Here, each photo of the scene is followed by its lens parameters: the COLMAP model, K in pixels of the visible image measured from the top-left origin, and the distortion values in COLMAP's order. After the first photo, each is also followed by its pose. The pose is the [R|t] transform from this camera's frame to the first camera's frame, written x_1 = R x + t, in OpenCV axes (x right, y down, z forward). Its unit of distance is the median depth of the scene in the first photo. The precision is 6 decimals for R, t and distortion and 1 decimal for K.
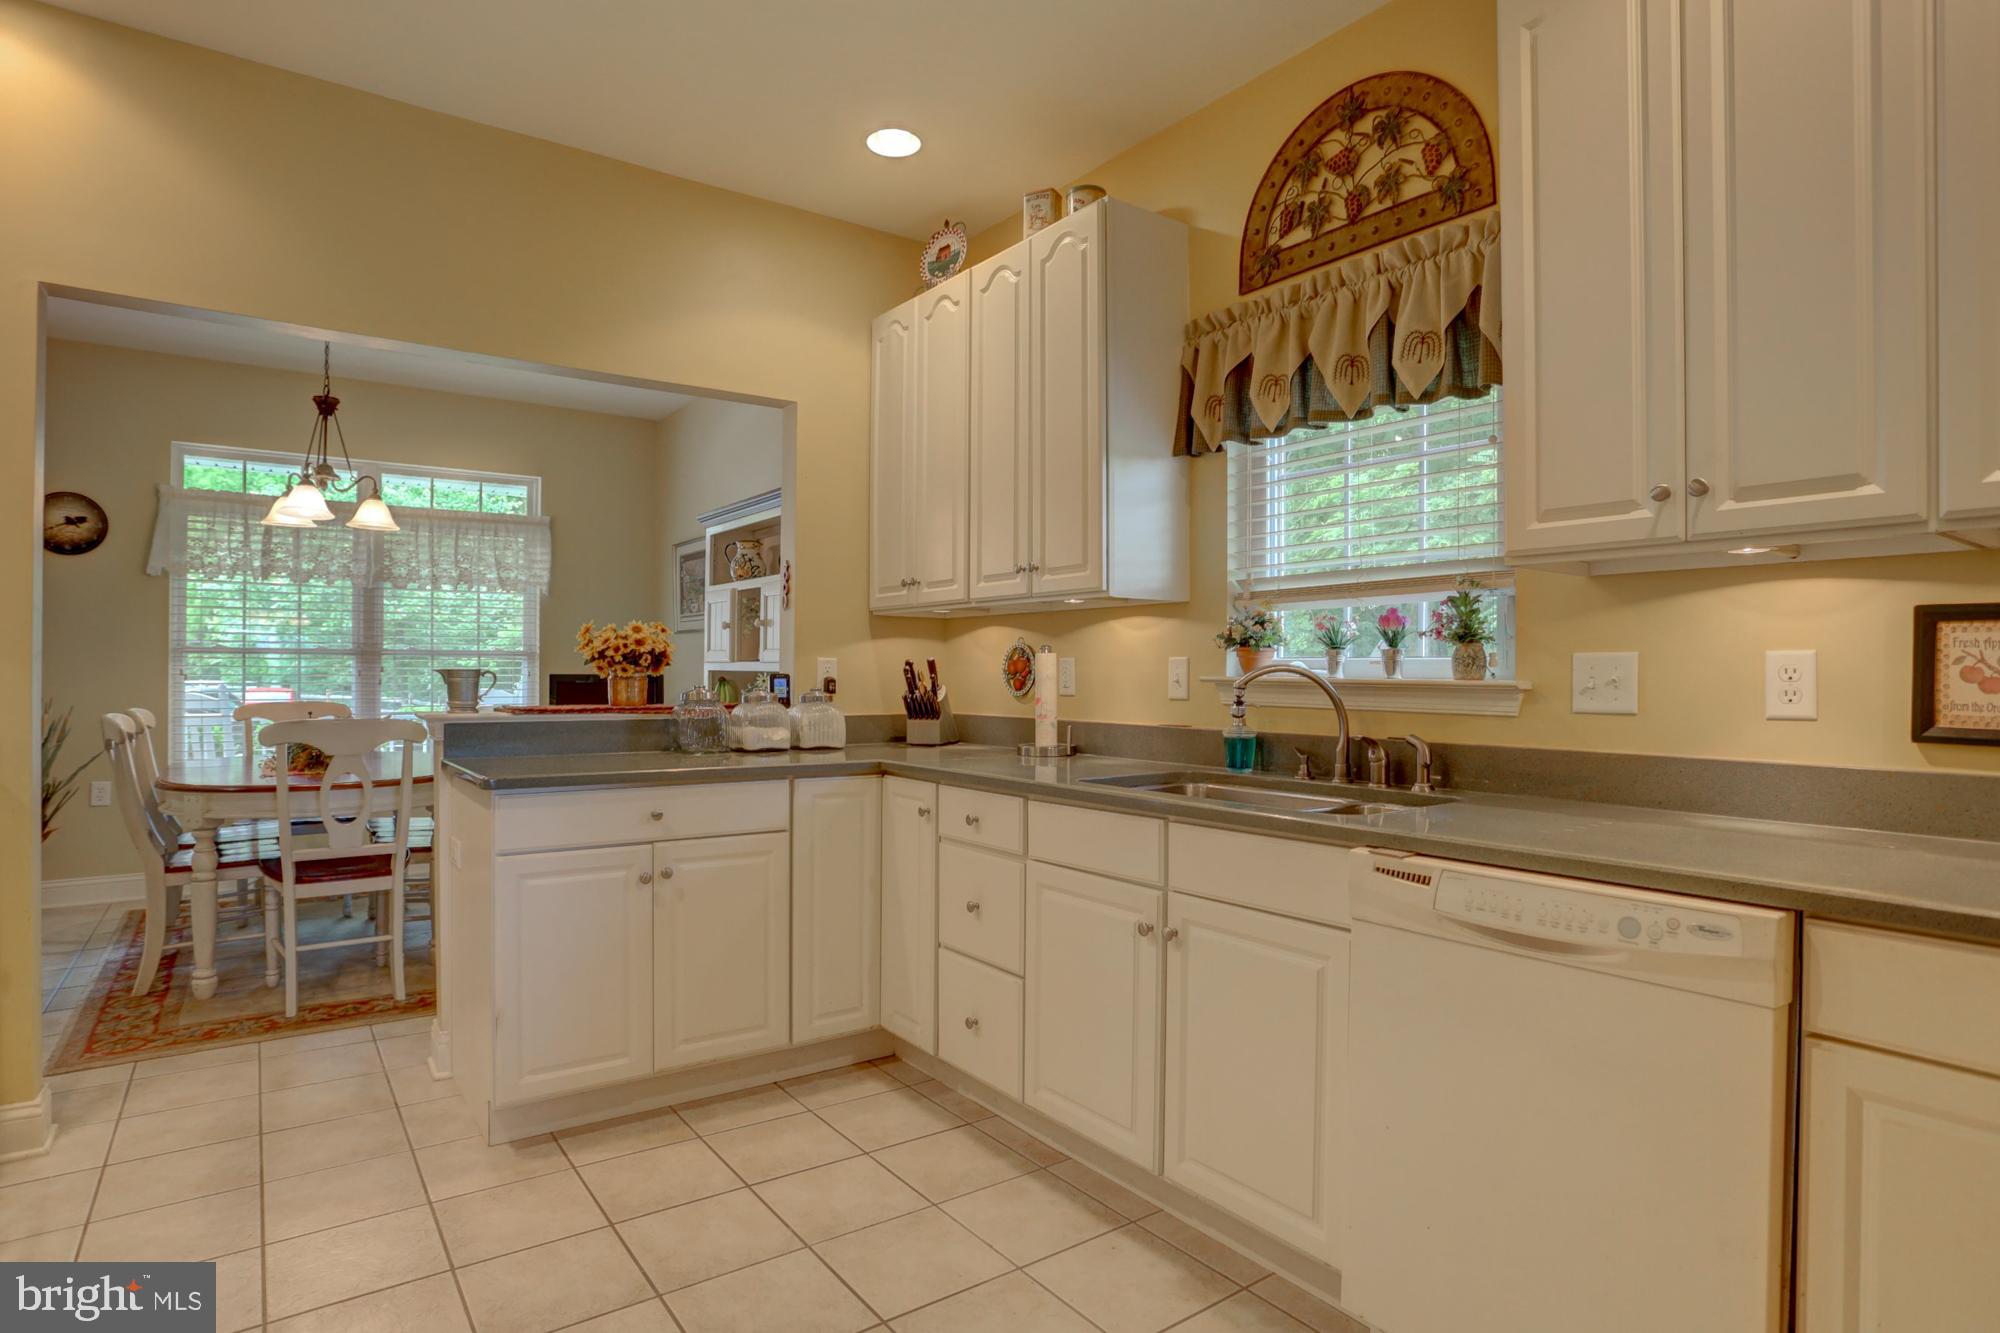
lens RADIAL K [[996.1, 0, 1000.8], [0, 996.1, 678.5], [0, 0, 1]] dist [-0.081344, 0.035702]
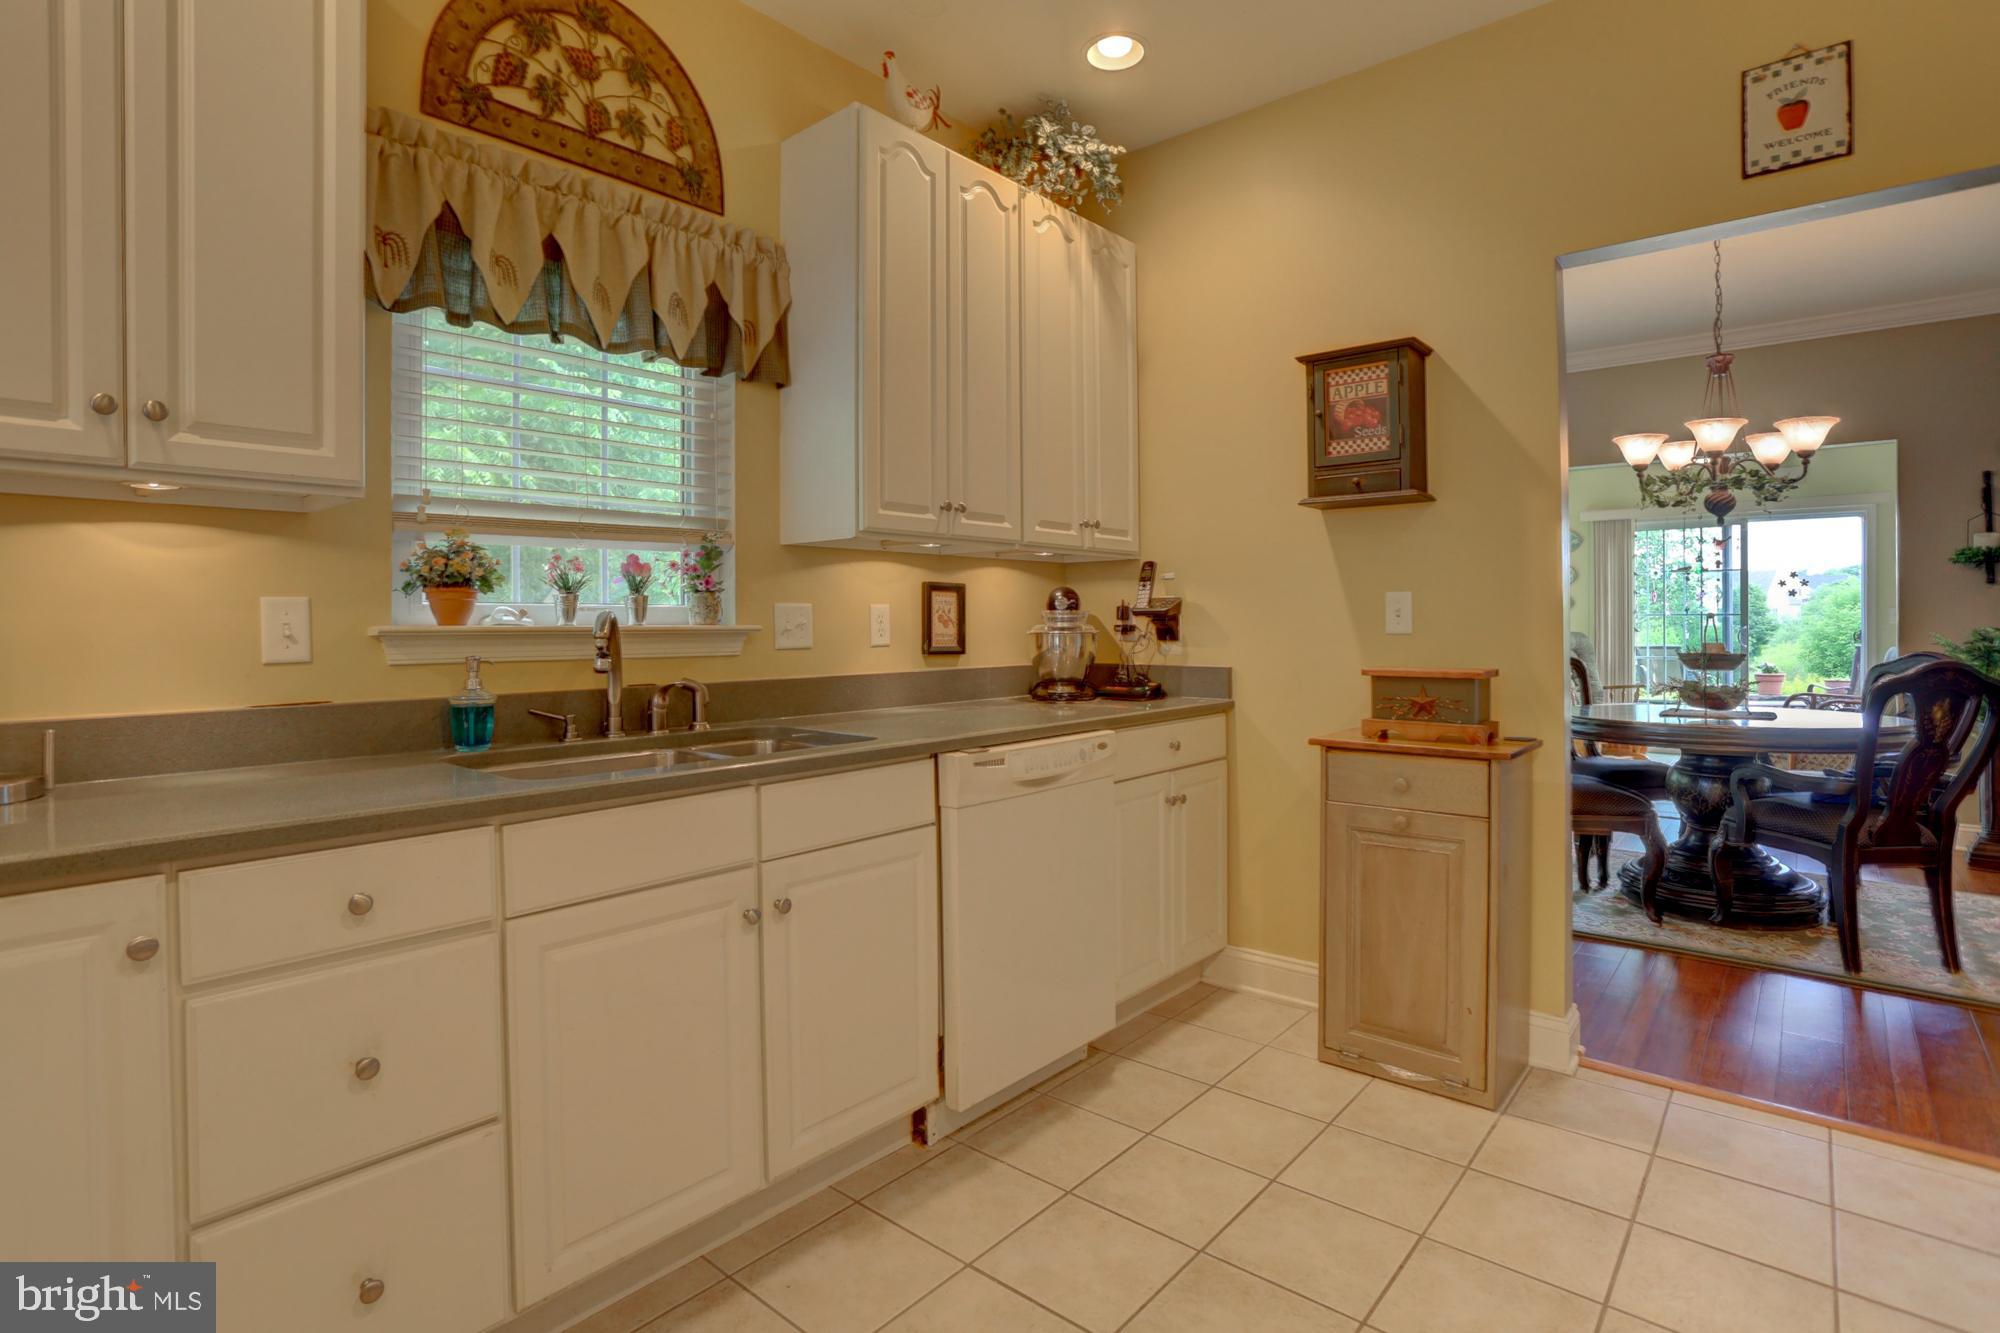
lens RADIAL K [[996.9, 0, 1027.7], [0, 996.9, 614.0], [0, 0, 1]] dist [-0.079517, 0.047997]
pose [[-0.222769, 0.003519, 0.974865, -0.651934], [0.010587, 0.999943, -0.001190, -0.006029], [-0.974814, 0.010056, -0.222794, 0.825146]]
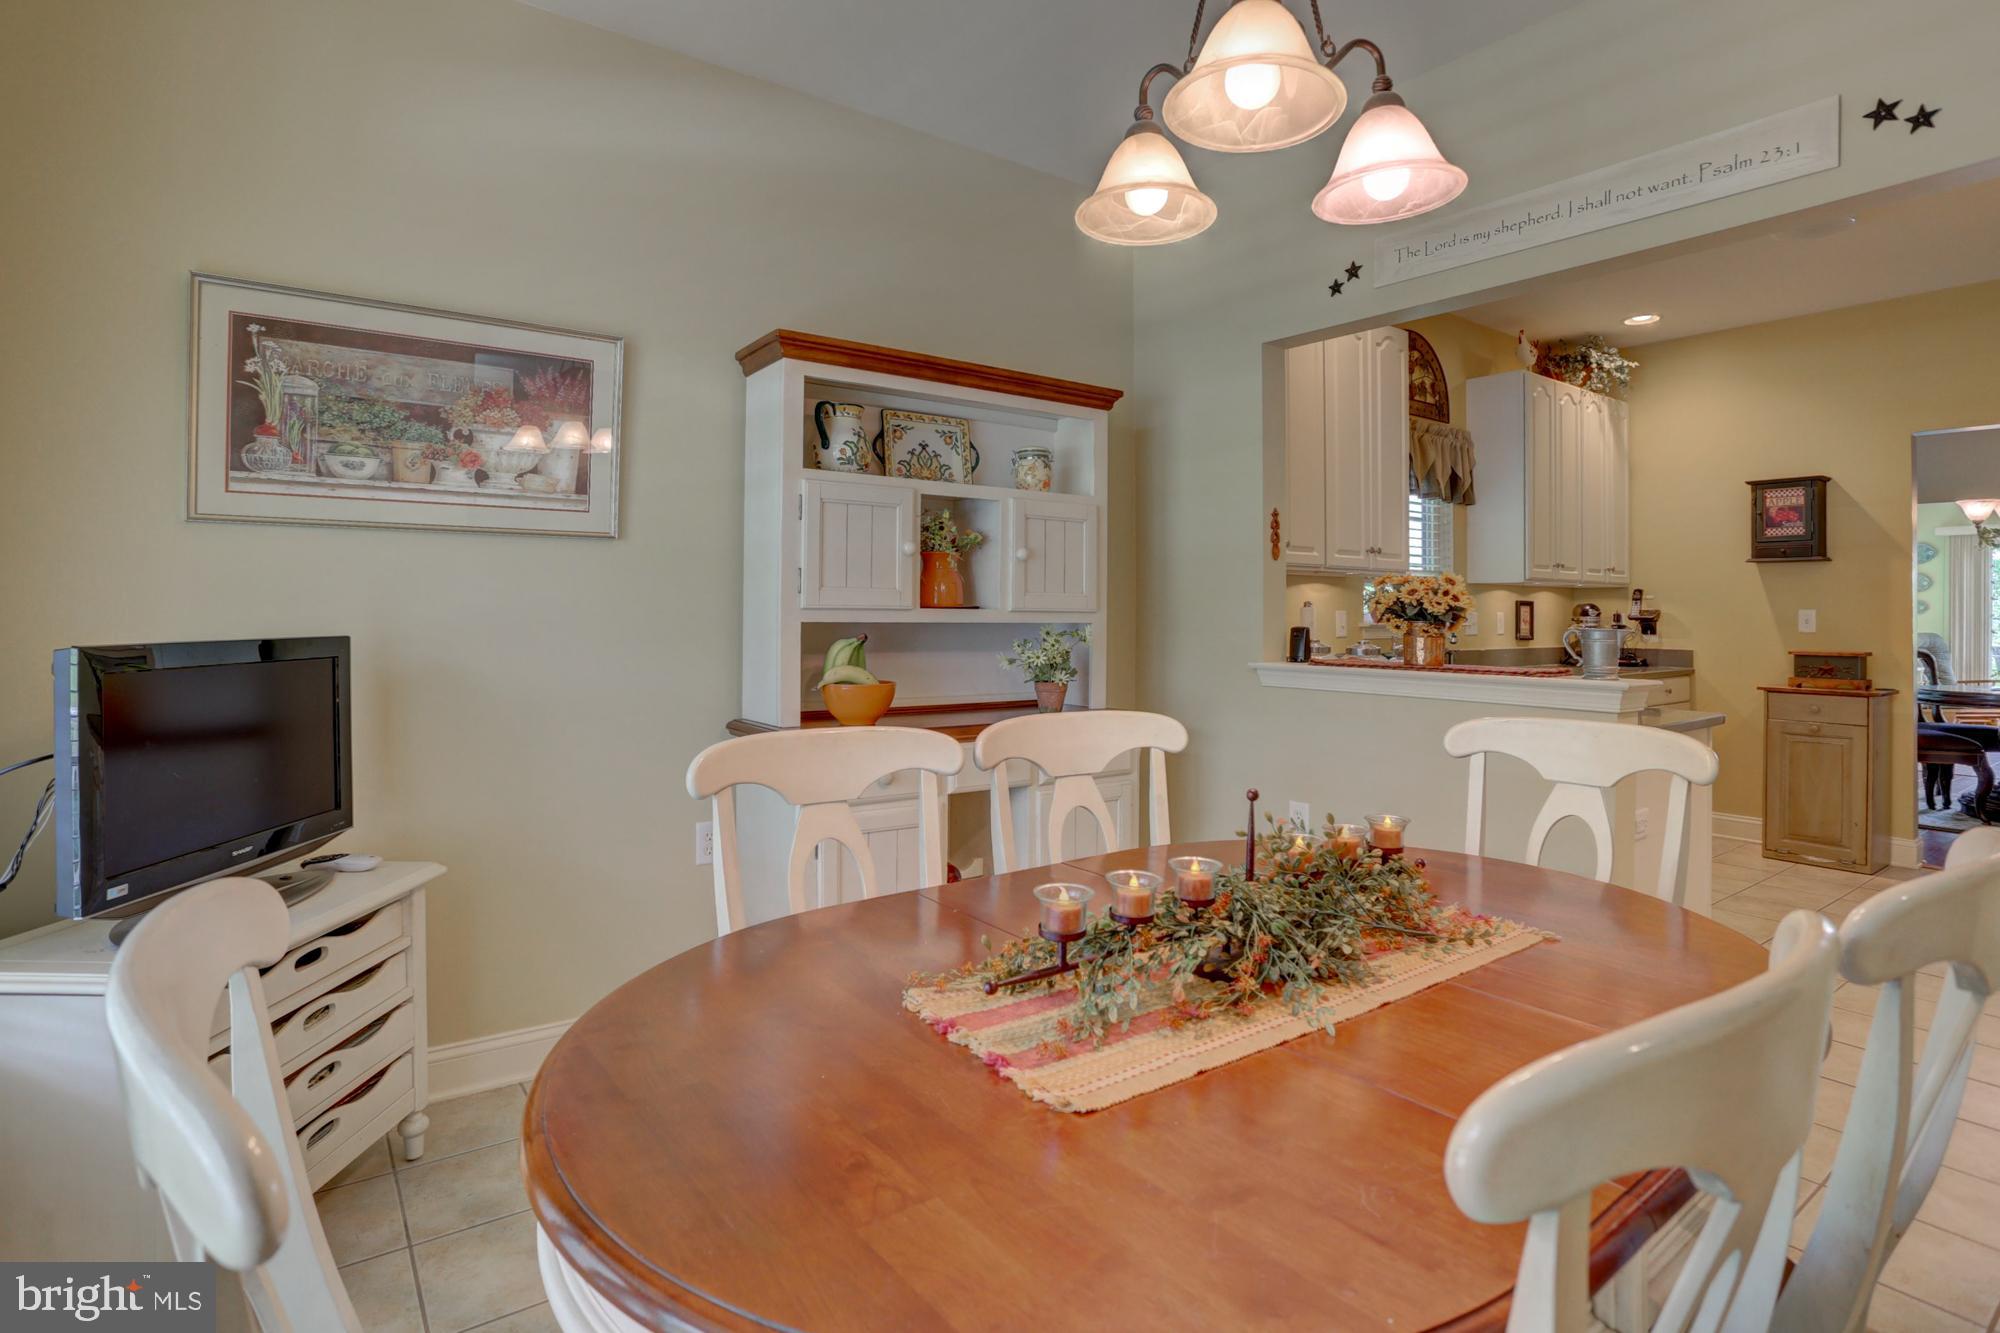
lens RADIAL K [[1011.5, 0, 1047.9], [0, 1011.5, 602.0], [0, 0, 1]] dist [-0.043925, 0.022578]
pose [[-0.003887, 0.005179, 0.999979, -1.786106], [-0.001081, 0.999986, -0.005184, -0.033147], [-0.999992, -0.001101, -0.003882, 1.814870]]
